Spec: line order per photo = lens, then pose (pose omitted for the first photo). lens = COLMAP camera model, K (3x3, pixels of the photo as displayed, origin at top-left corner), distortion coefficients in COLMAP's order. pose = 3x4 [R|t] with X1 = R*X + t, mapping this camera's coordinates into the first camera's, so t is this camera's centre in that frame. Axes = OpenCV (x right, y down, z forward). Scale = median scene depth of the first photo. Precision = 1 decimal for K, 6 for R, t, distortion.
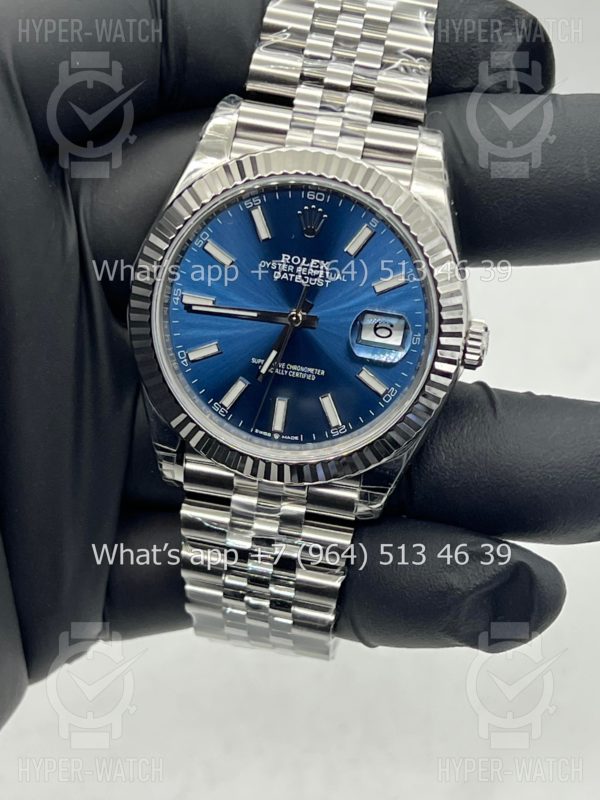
lens RADIAL K [[1791.2, 0, 296.2], [0, 1791.2, 401.2], [0, 0, 1]] dist [0.340315, 0.000000]
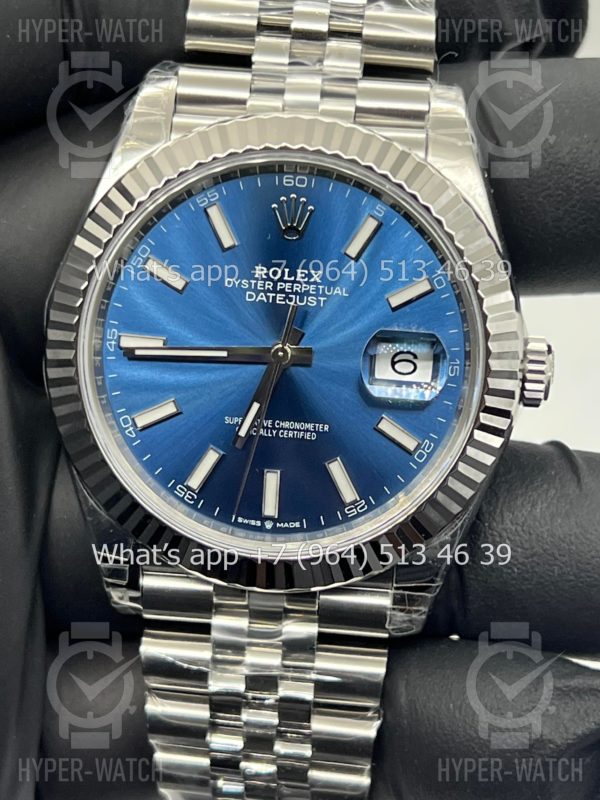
lens RADIAL K [[1791.2, 0, 288.3], [0, 1791.2, 428.6], [0, 0, 1]] dist [0.340315, 0.000000]
pose [[0.995651, -0.085521, 0.036955, -0.026310], [0.088961, 0.990536, -0.104522, 0.056946], [-0.027666, 0.107355, 0.993836, 0.296112]]
